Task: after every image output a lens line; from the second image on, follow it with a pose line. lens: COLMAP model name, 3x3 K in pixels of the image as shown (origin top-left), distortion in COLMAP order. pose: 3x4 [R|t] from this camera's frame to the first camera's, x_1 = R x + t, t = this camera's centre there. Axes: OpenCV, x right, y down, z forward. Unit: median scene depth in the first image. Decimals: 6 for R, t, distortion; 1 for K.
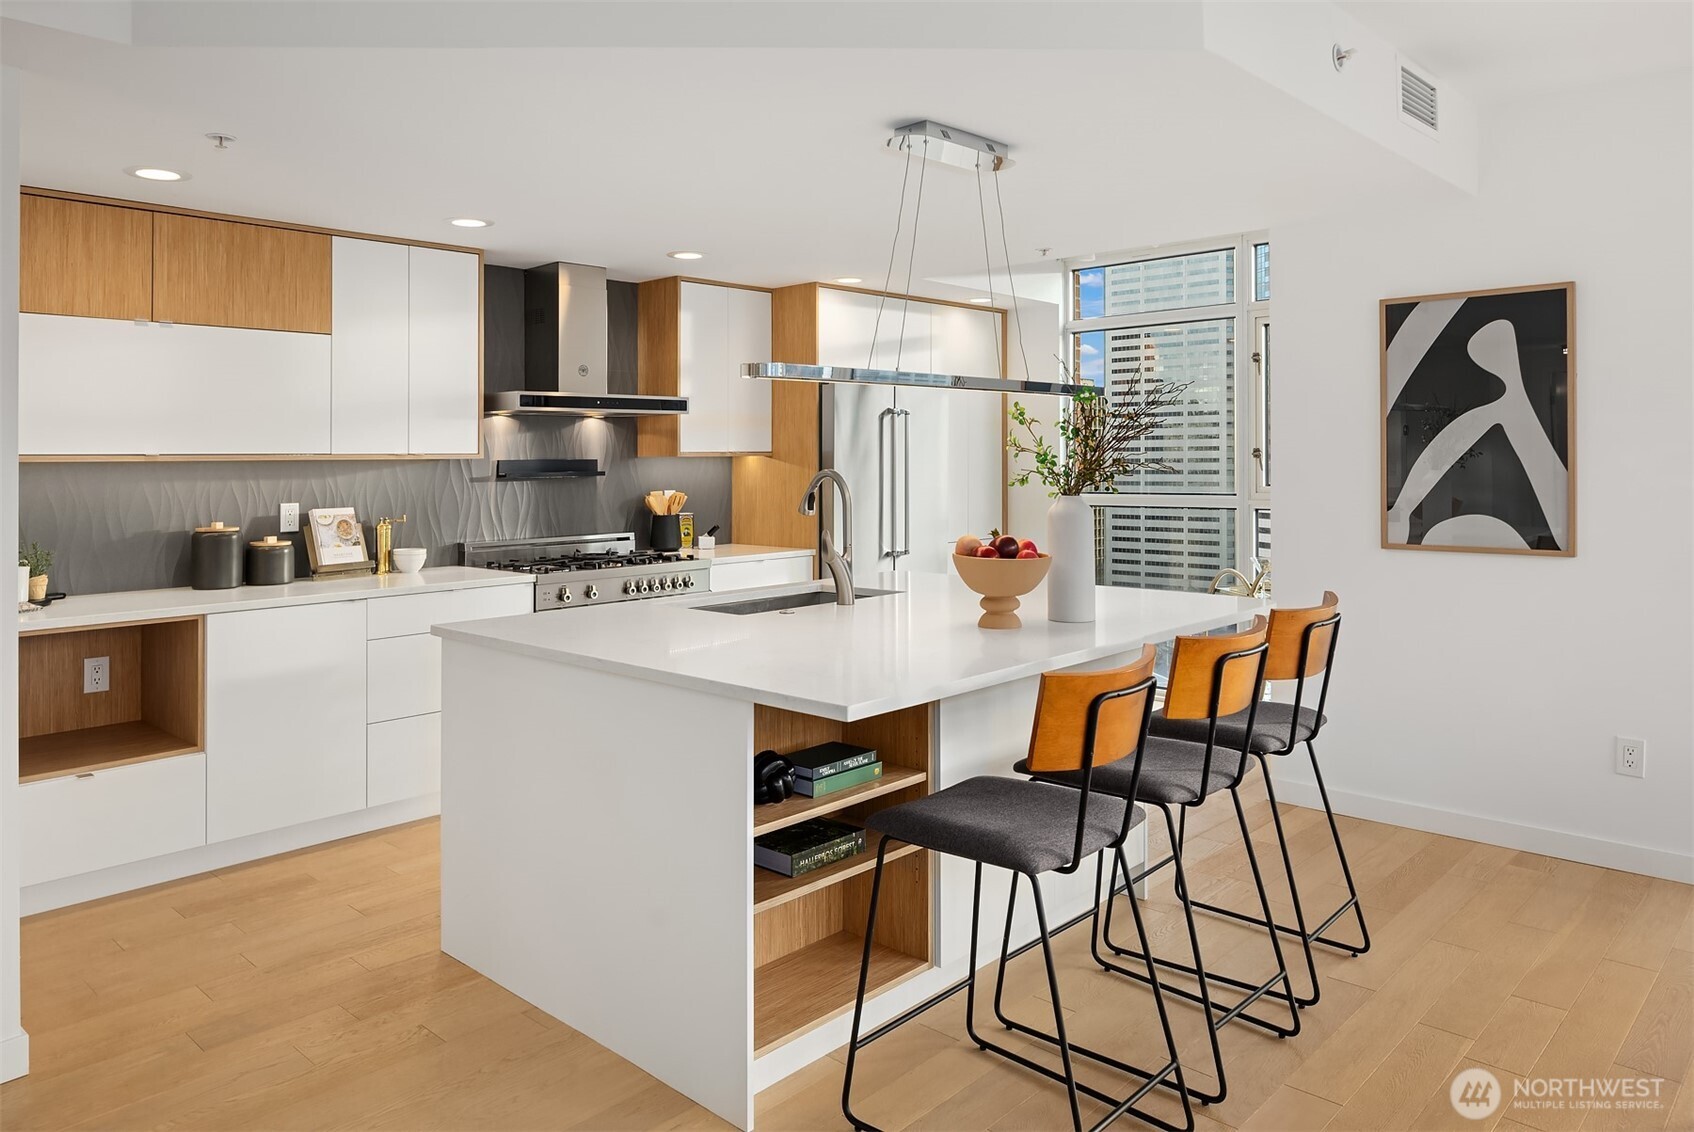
lens RADIAL K [[1159.5, 0, 846.5], [0, 1159.5, 453.9], [0, 0, 1]] dist [0.003616, 0.000409]
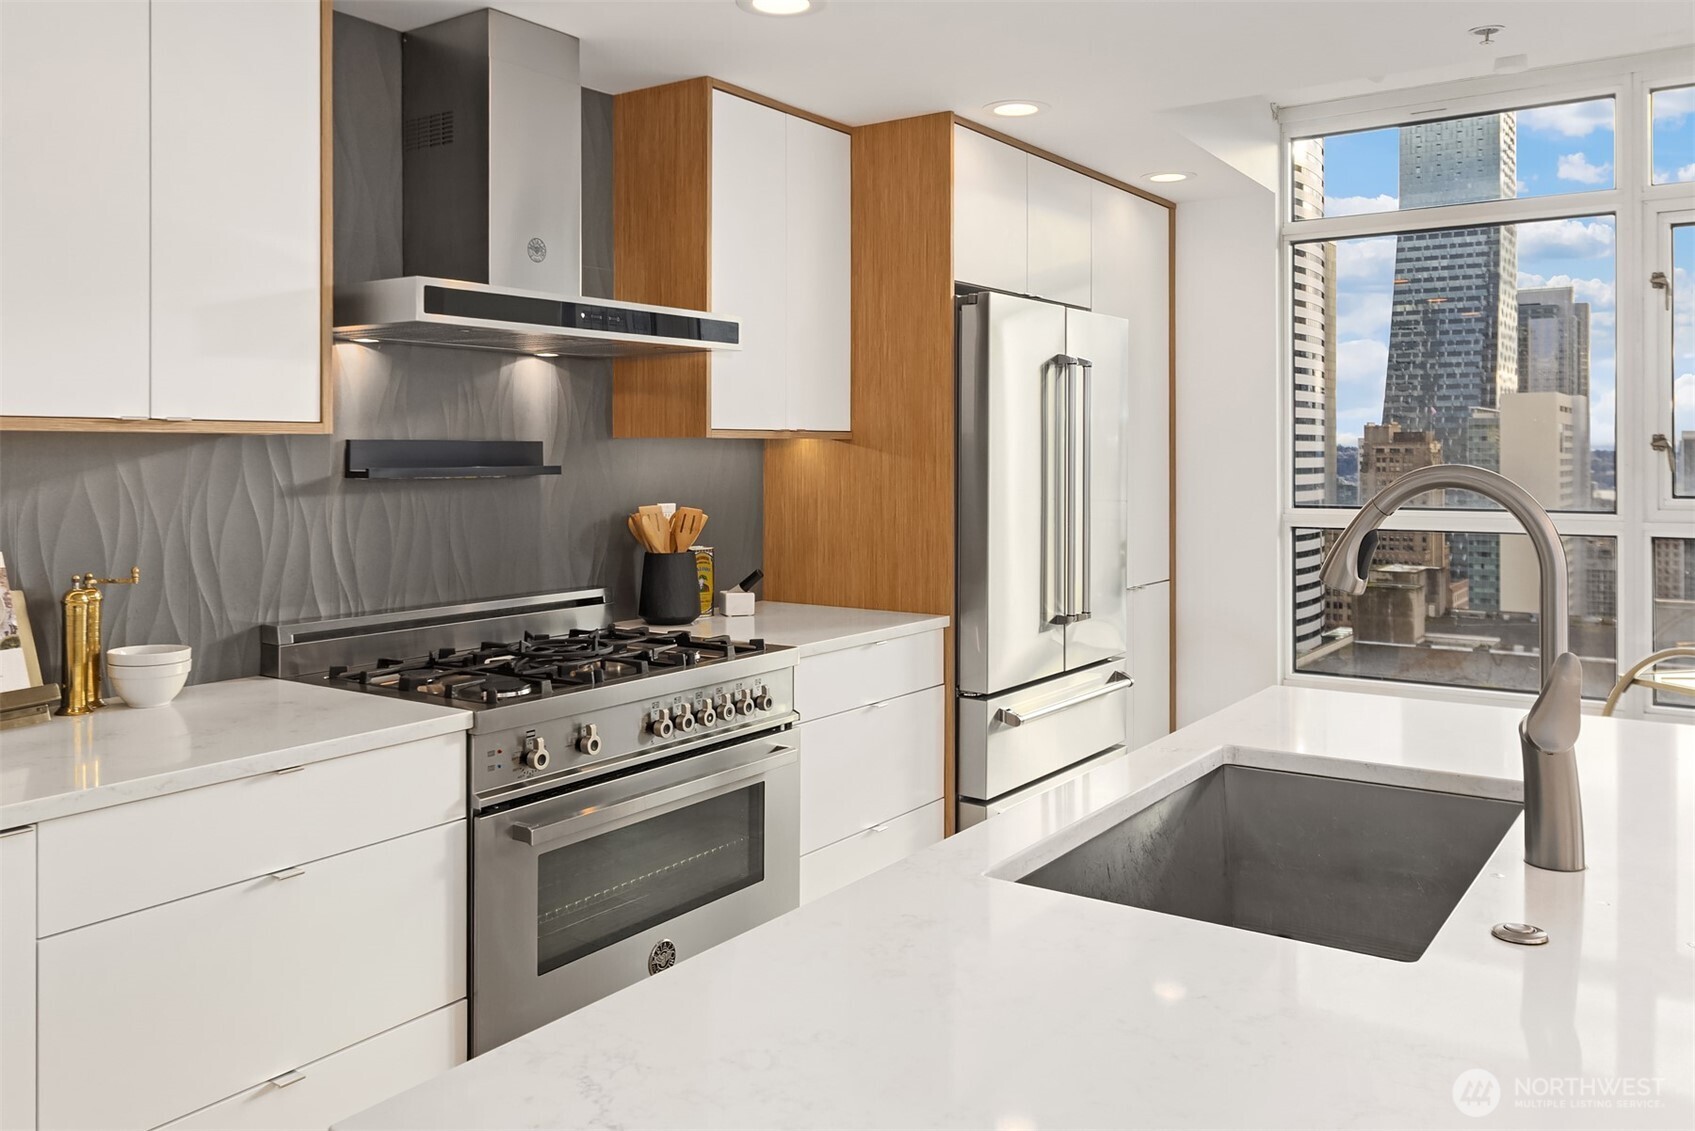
lens RADIAL K [[1348.2, 0, 841.7], [0, 1348.2, 457.9], [0, 0, 1]] dist [-0.006139, -0.002012]
pose [[0.989542, 0.007319, 0.144061, -0.184869], [-0.008316, 0.999945, 0.006318, 0.007763], [-0.144006, -0.007450, 0.989549, 0.448457]]
